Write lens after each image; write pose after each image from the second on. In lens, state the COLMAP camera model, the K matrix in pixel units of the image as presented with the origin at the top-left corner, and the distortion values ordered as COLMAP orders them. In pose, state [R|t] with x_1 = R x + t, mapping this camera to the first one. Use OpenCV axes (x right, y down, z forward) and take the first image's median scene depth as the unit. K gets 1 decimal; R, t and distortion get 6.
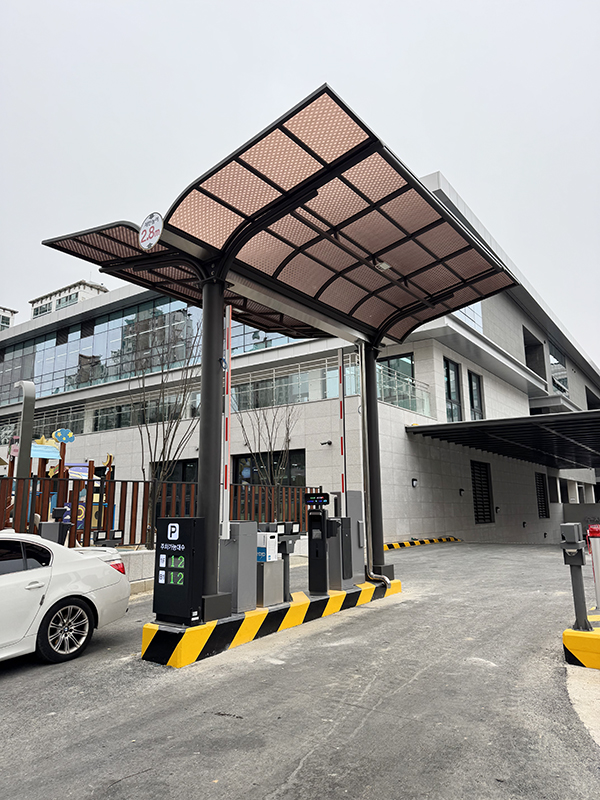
lens RADIAL K [[558.7, 0, 300.7], [0, 558.7, 395.3], [0, 0, 1]] dist [0.038180, -0.041071]
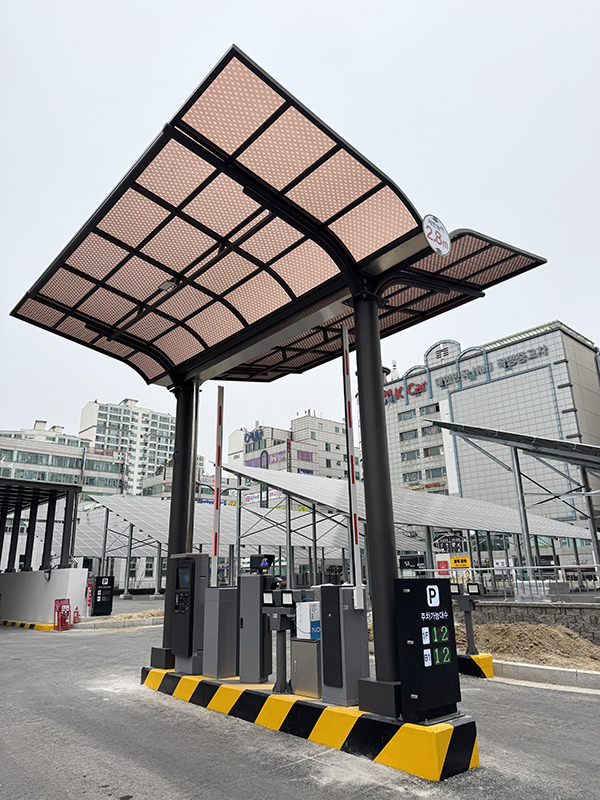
lens RADIAL K [[558.7, 0, 300.7], [0, 558.7, 395.3], [0, 0, 1]] dist [0.038180, -0.041071]
pose [[0.214888, 0.307994, 0.926802, -1.097877], [-0.176883, 0.945551, -0.273213, 0.226109], [-0.960487, -0.105225, 0.257666, 1.007917]]
